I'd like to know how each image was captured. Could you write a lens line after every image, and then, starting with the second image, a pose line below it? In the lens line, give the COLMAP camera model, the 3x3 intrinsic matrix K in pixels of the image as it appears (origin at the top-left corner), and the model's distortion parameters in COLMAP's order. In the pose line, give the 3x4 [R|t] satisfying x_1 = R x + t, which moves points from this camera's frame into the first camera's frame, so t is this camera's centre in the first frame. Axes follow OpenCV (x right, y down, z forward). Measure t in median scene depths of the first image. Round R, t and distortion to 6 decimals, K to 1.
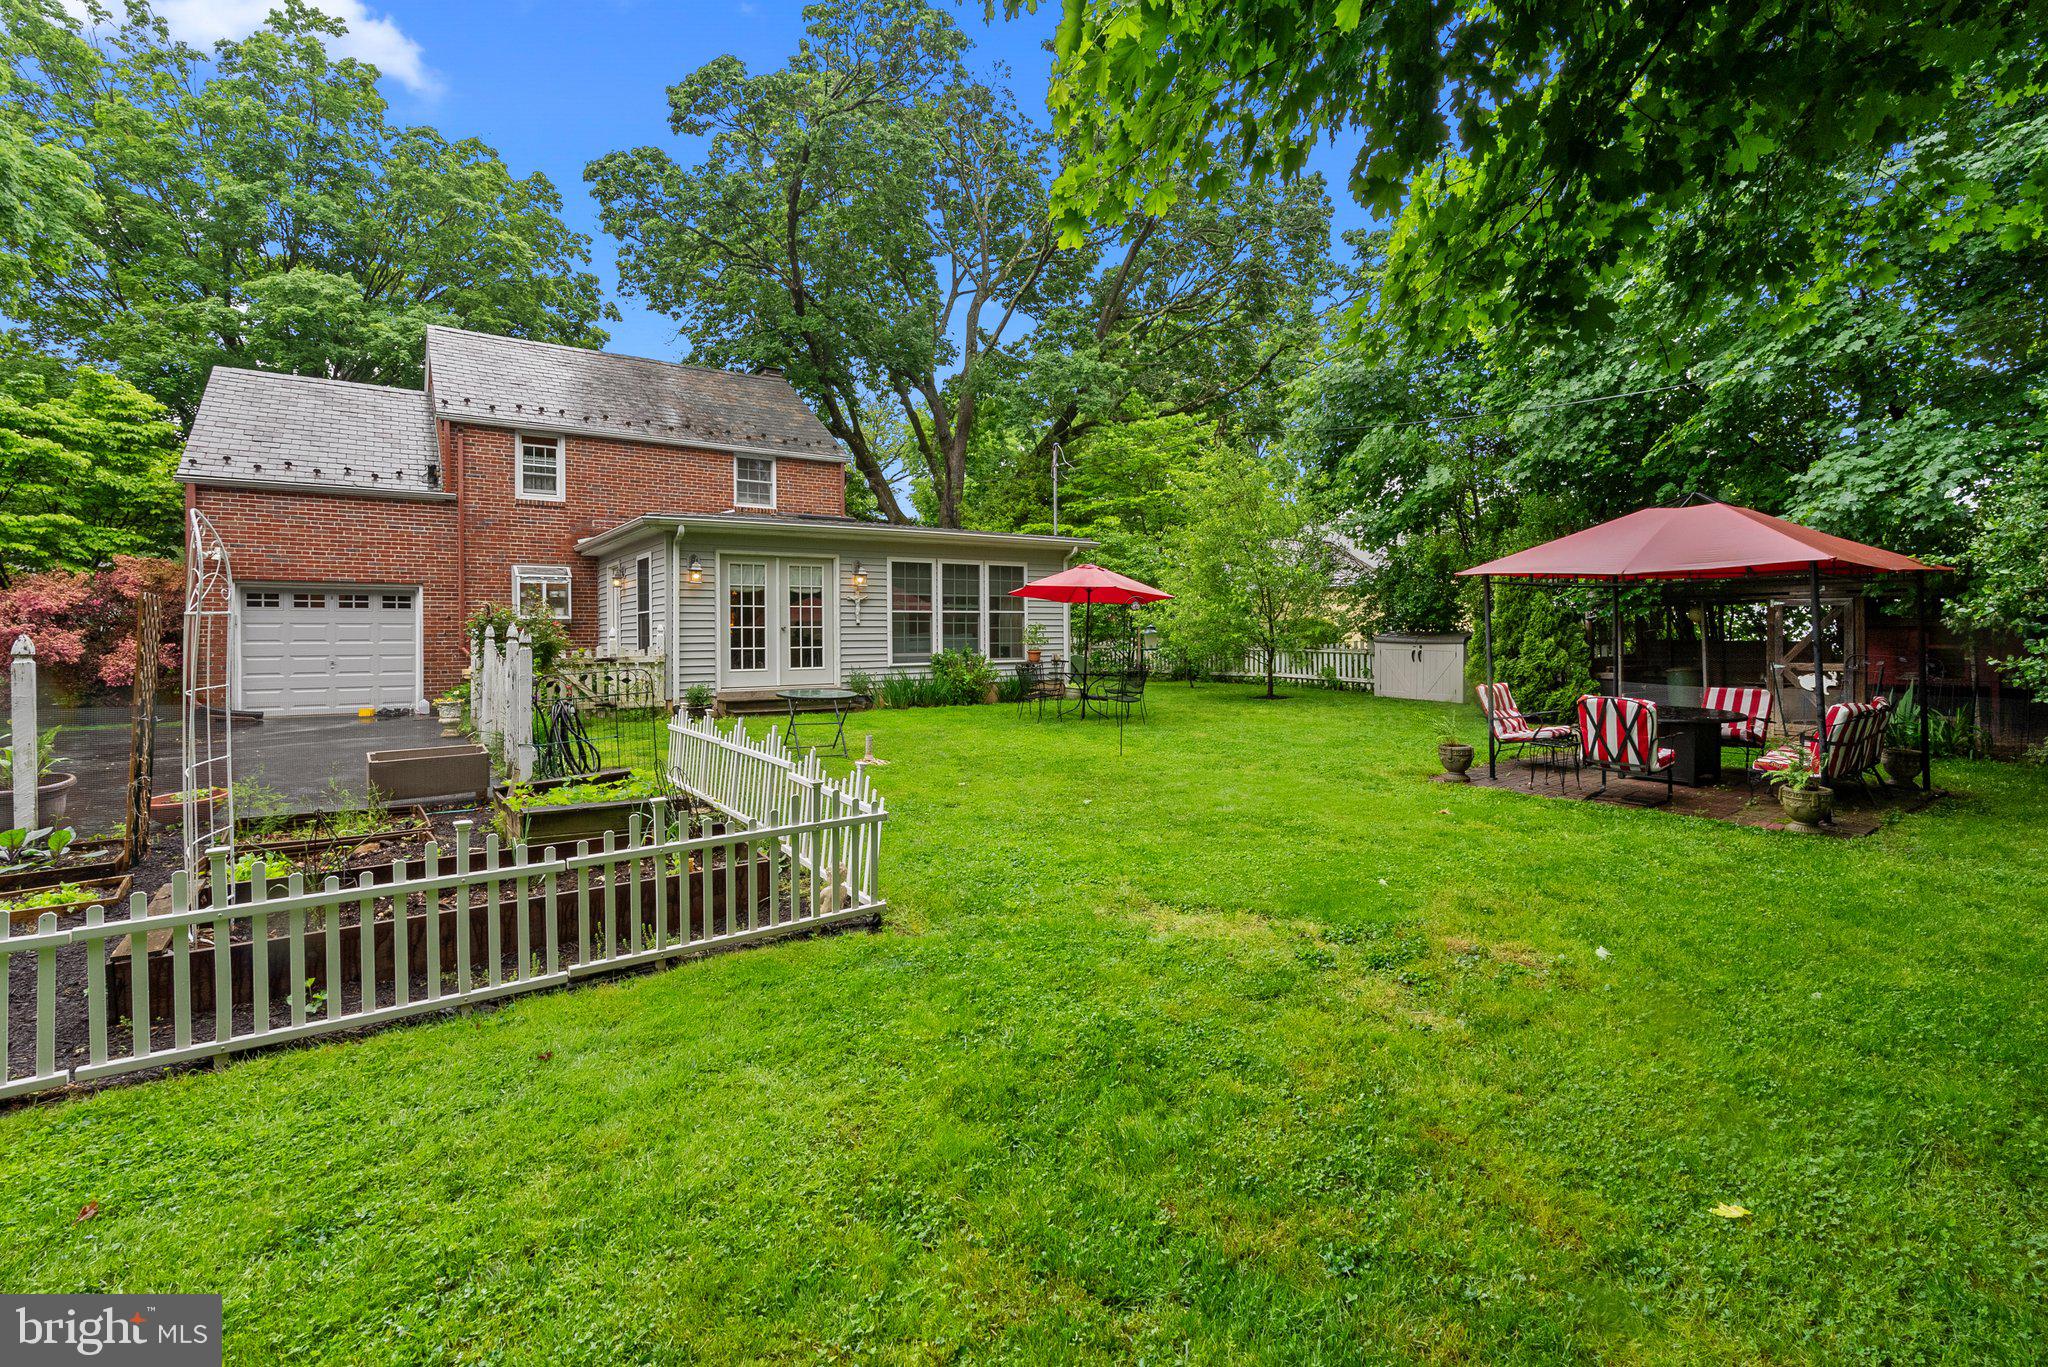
lens RADIAL K [[934.1, 0, 1024.7], [0, 934.1, 677.4], [0, 0, 1]] dist [0.001284, 0.000144]
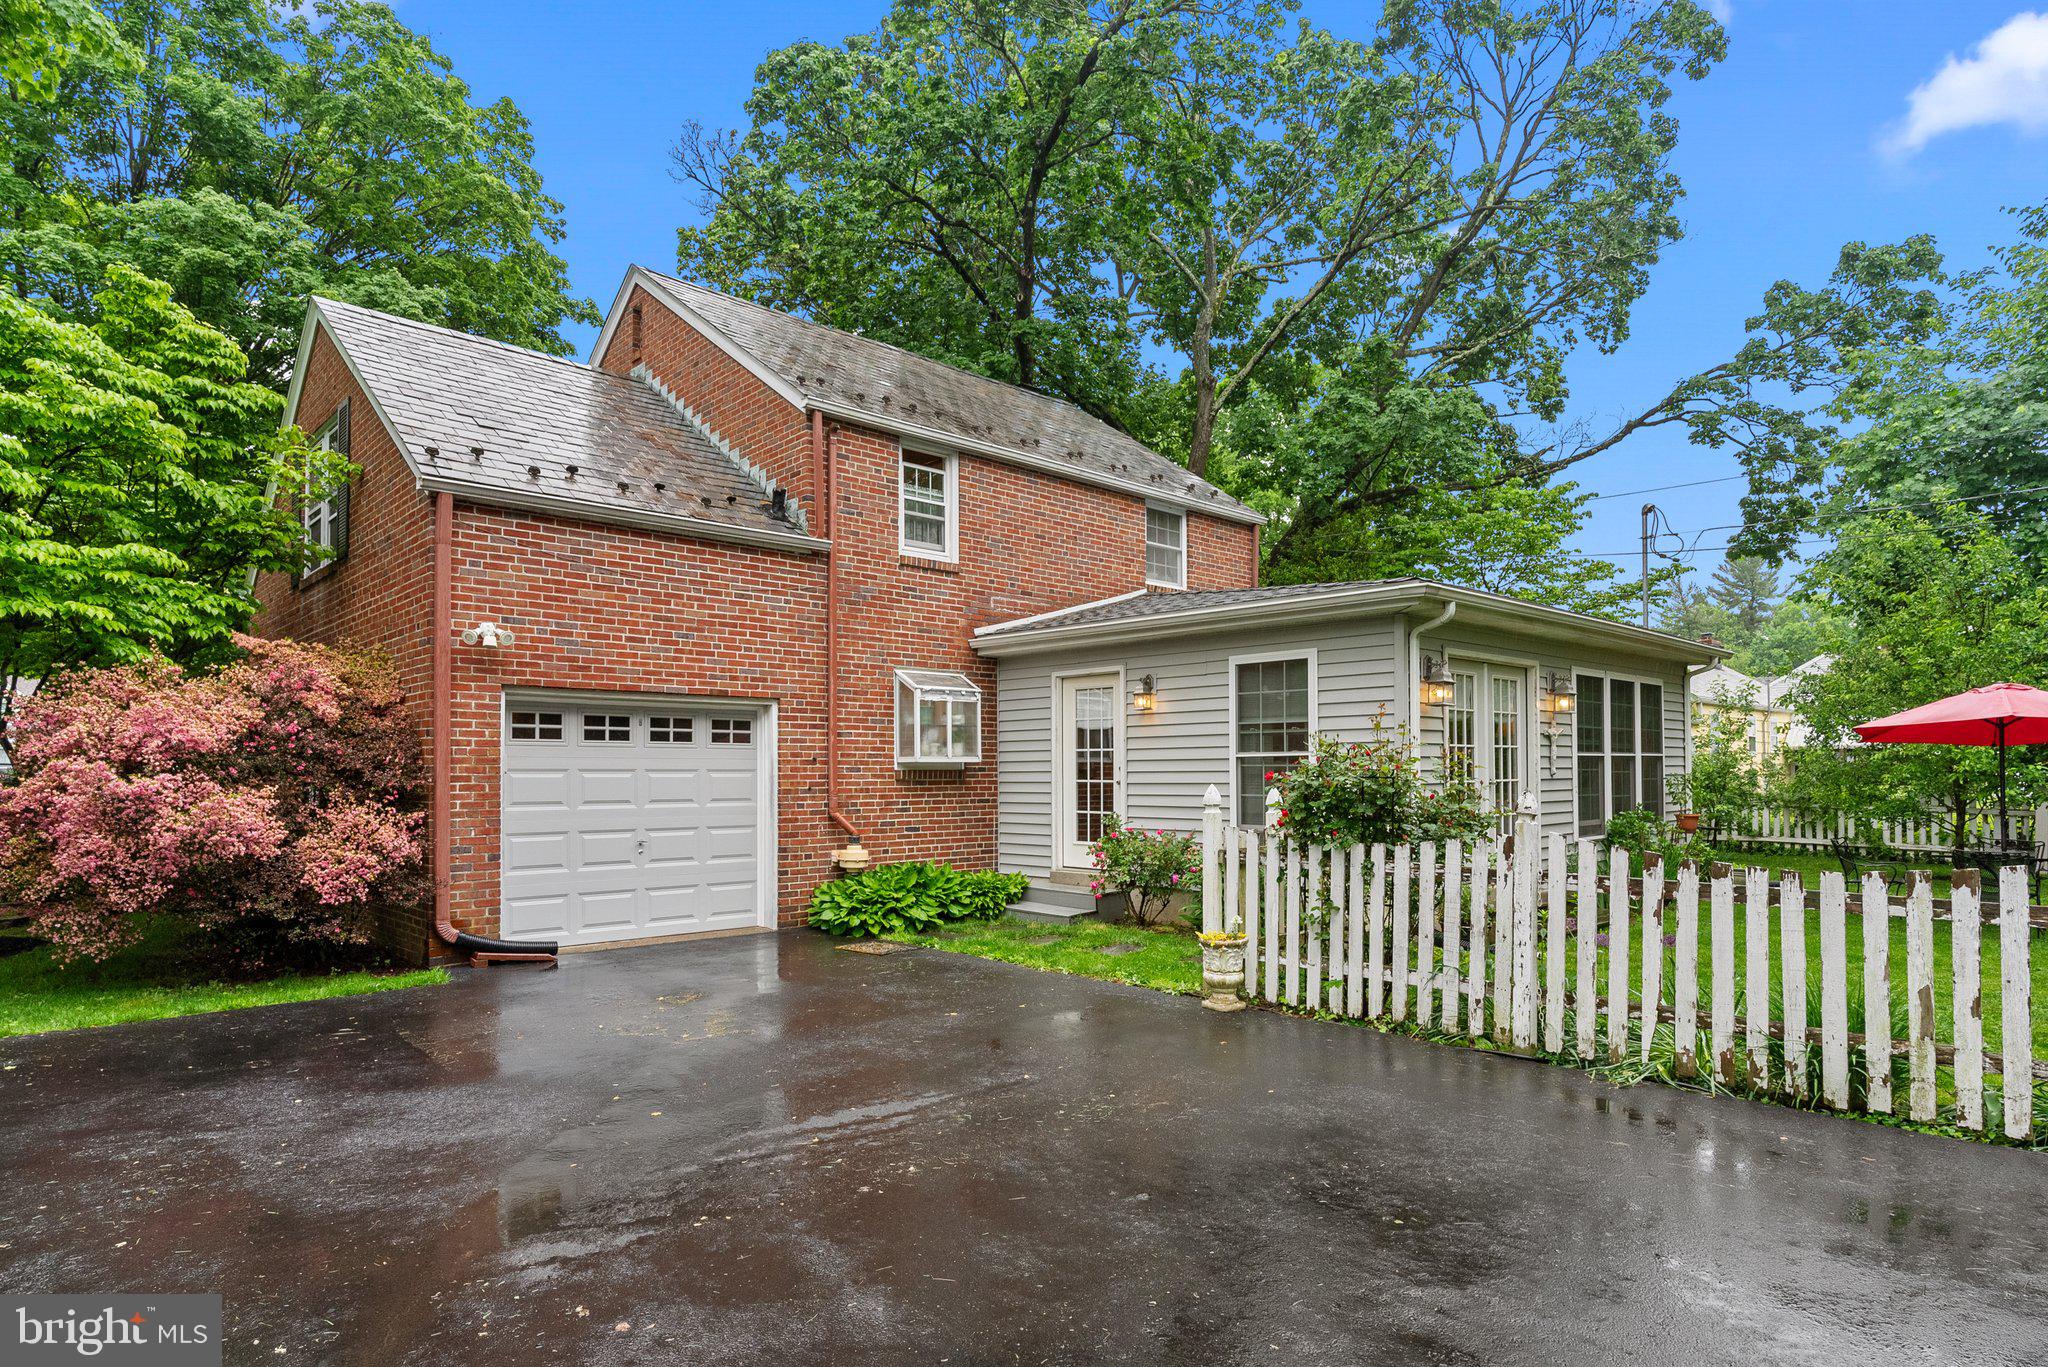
lens RADIAL K [[1110.9, 0, 1026.2], [0, 1110.9, 776.2], [0, 0, 1]] dist [-0.001983, -0.001753]
pose [[0.985827, 0.003052, 0.167739, -0.578572], [0.003045, 0.999344, -0.036078, -0.028542], [-0.167740, 0.036078, 0.985171, 0.310312]]
